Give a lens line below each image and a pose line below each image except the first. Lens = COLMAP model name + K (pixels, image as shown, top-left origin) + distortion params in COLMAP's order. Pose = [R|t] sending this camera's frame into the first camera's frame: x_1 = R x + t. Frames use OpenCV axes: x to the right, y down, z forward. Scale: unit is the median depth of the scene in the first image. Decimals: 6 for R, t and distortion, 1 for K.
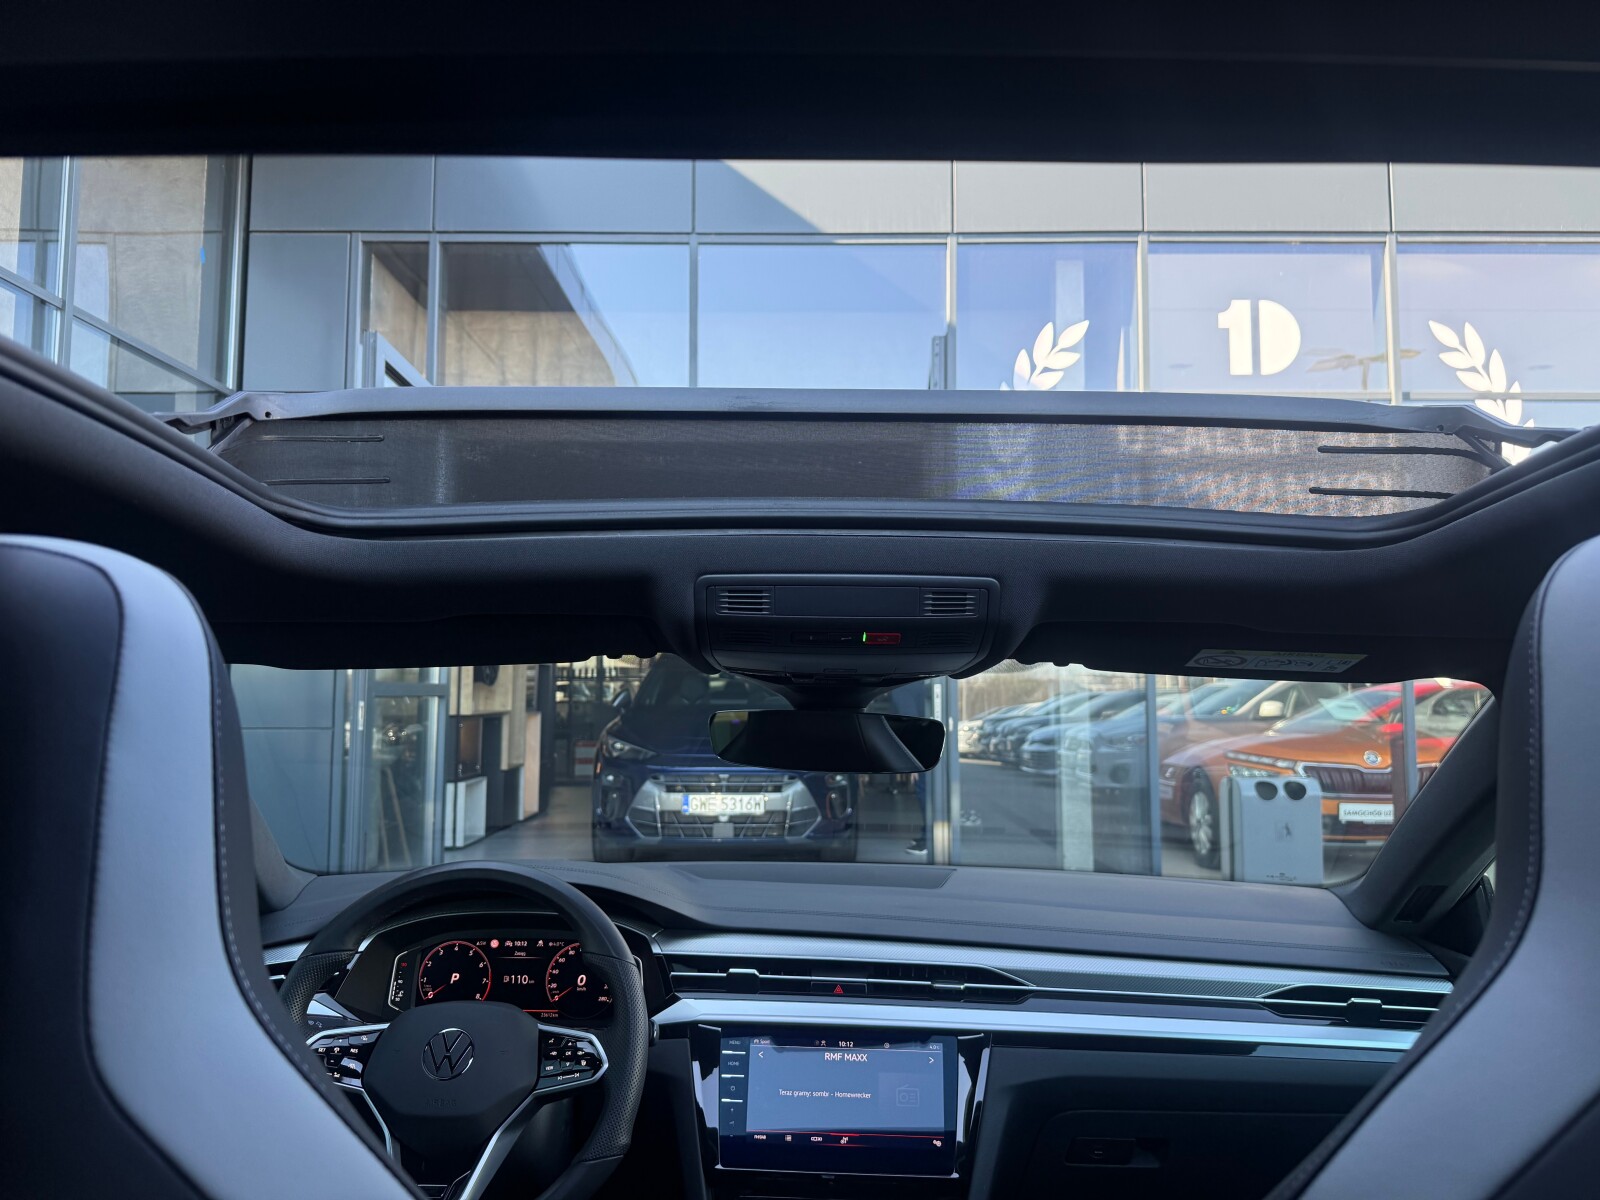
lens RADIAL K [[1095.0, 0, 795.8], [0, 1095.0, 599.2], [0, 0, 1]] dist [0.107778, -0.180408]
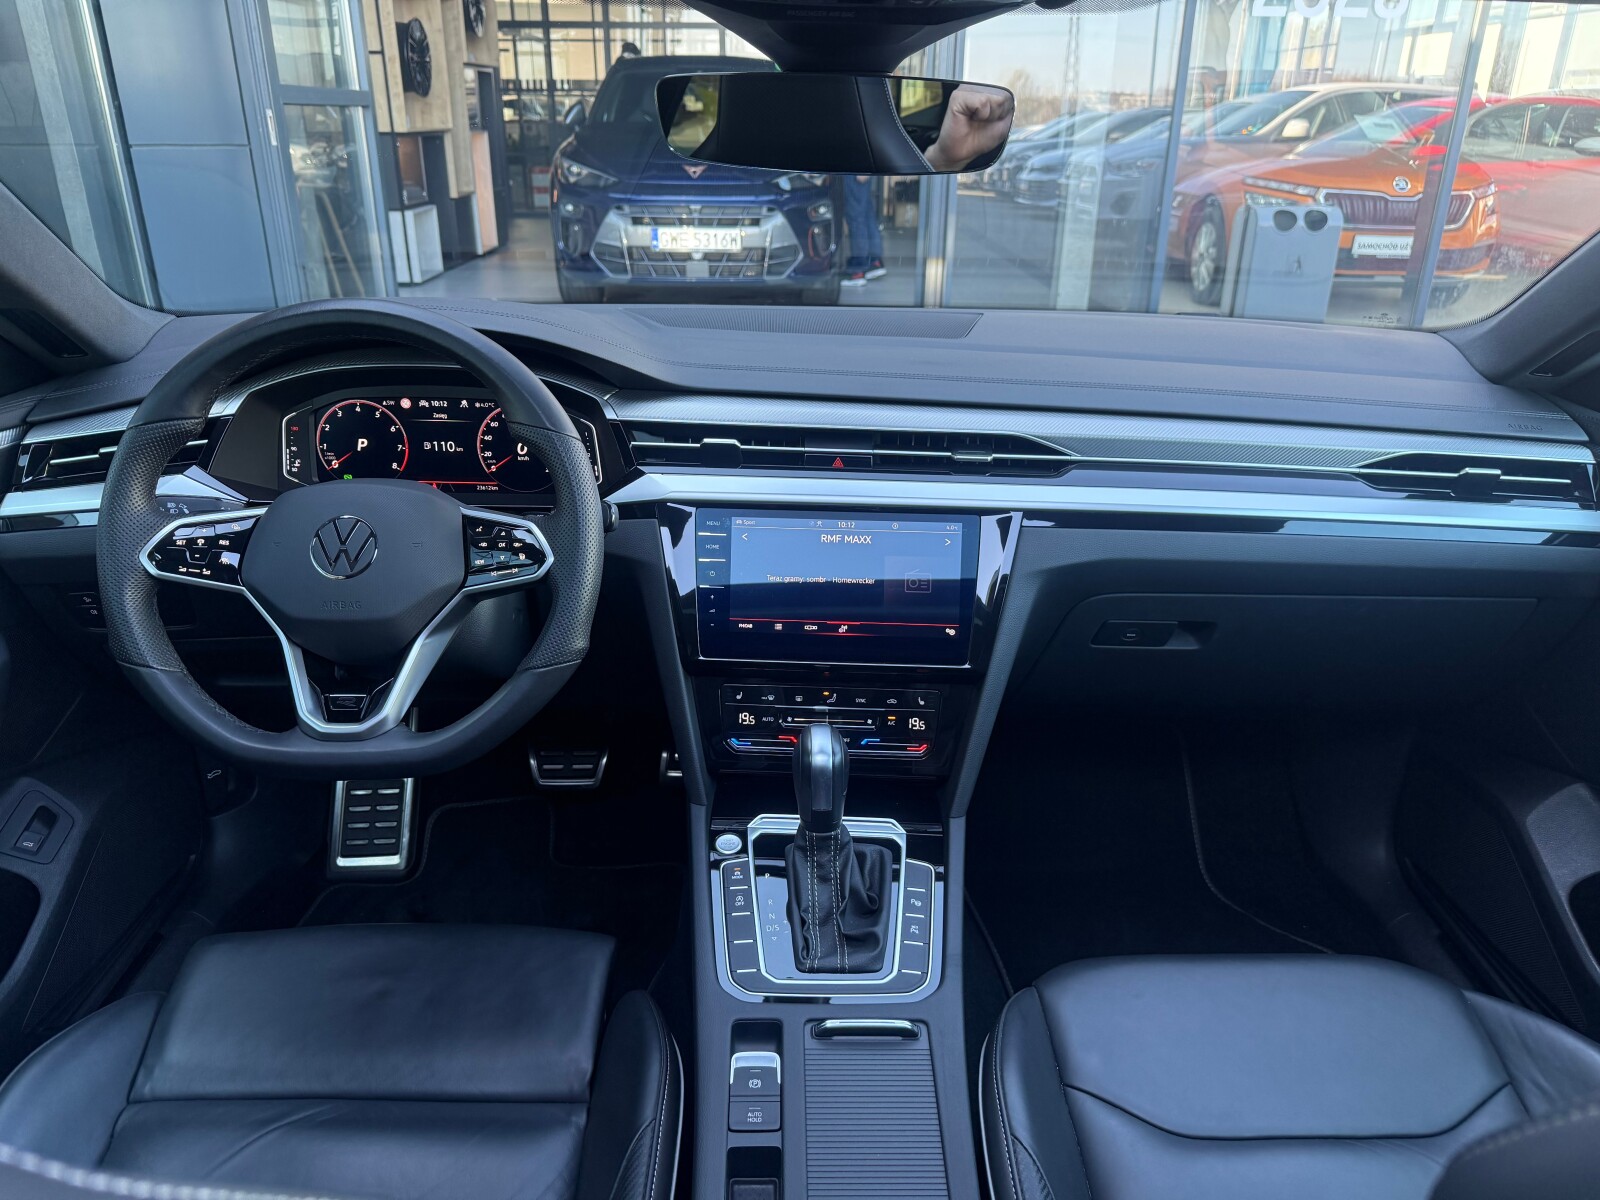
lens RADIAL K [[1095.0, 0, 795.8], [0, 1095.0, 599.2], [0, 0, 1]] dist [0.107778, -0.180408]
pose [[0.999803, -0.004405, 0.019338, -0.001685], [-0.005345, 0.879096, 0.476615, 0.010792], [-0.019100, -0.476624, 0.878899, 0.046158]]
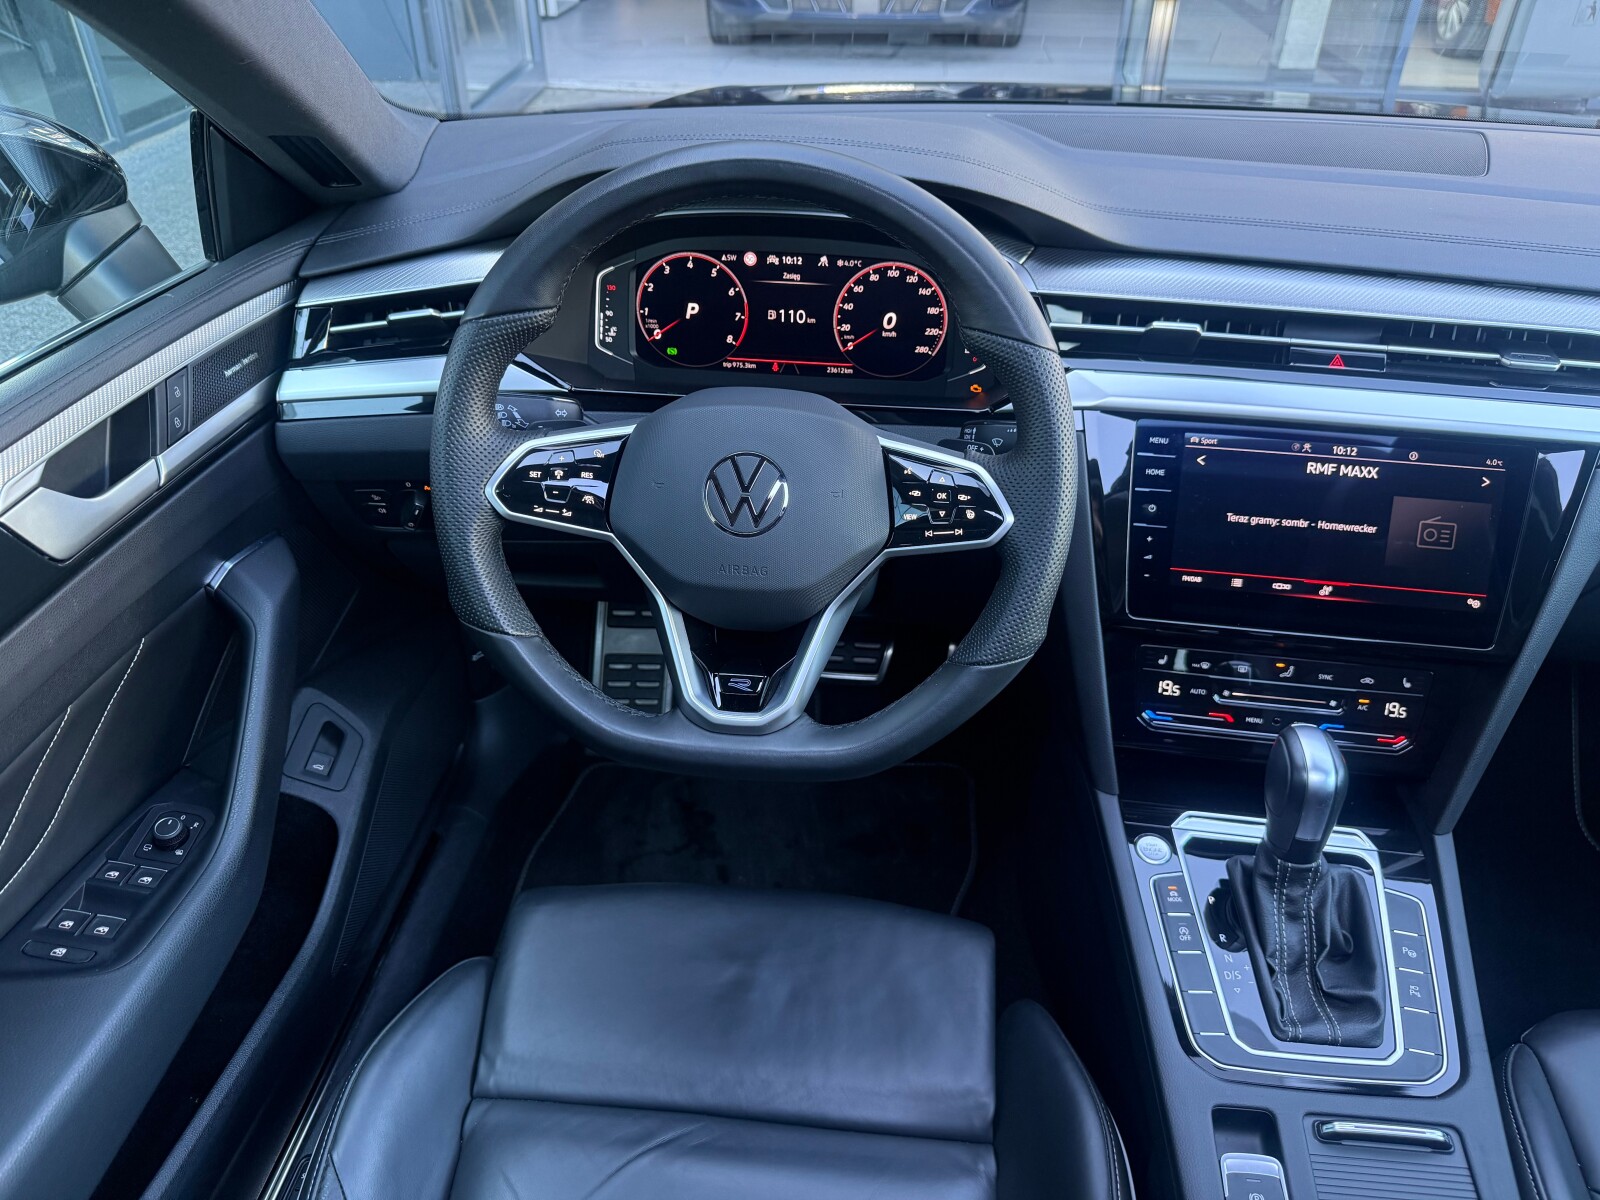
lens RADIAL K [[1095.0, 0, 795.8], [0, 1095.0, 599.2], [0, 0, 1]] dist [0.107778, -0.180408]
pose [[0.996092, 0.051182, -0.071985, -0.038363], [0.007700, 0.761577, 0.648028, 0.011183], [0.087989, -0.646050, 0.758207, 0.082496]]
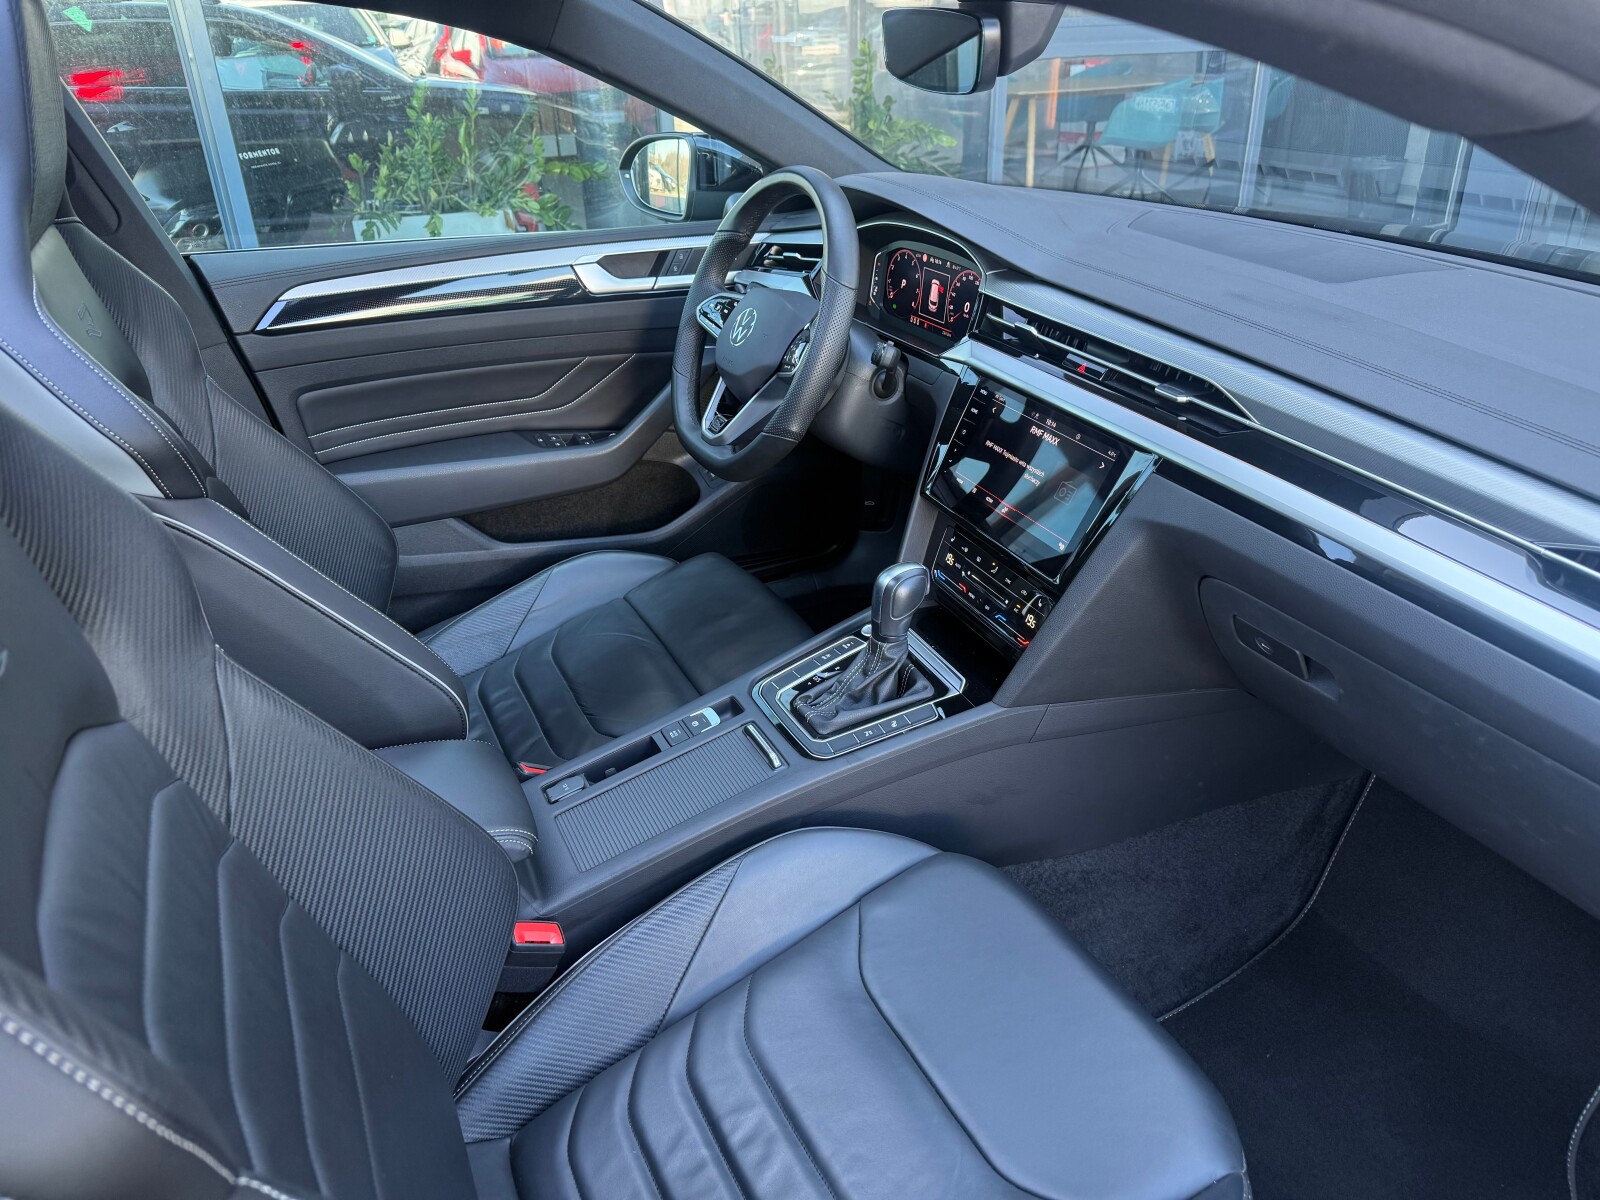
lens RADIAL K [[1095.0, 0, 795.8], [0, 1095.0, 599.2], [0, 0, 1]] dist [0.107778, -0.180408]
pose [[0.436149, 0.400410, -0.805882, 0.132898], [0.115622, 0.863191, 0.491459, 0.011205], [0.892416, -0.307527, 0.330184, 0.087105]]
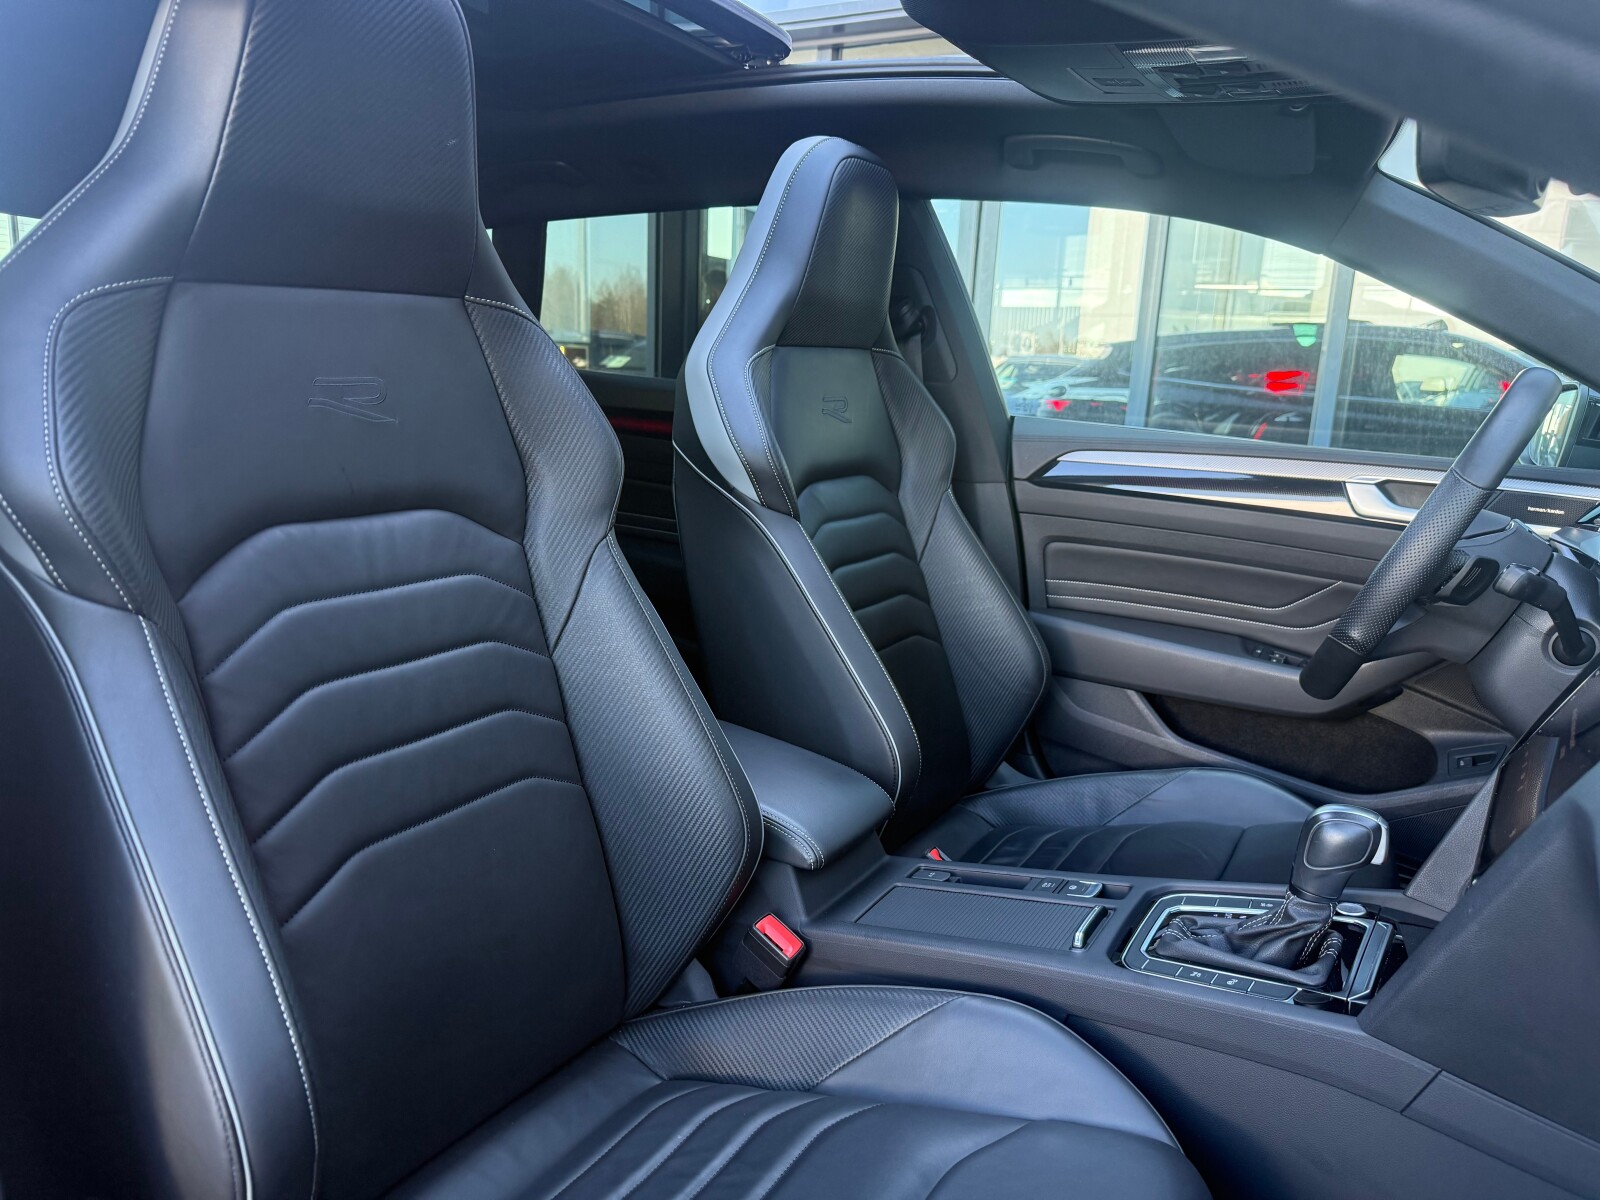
lens RADIAL K [[1095.0, 0, 795.8], [0, 1095.0, 599.2], [0, 0, 1]] dist [0.107778, -0.180408]
pose [[-0.527037, 0.154228, -0.835731, 0.139699], [0.035867, 0.986555, 0.159443, 0.043869], [0.849085, 0.054057, -0.525483, 0.168619]]
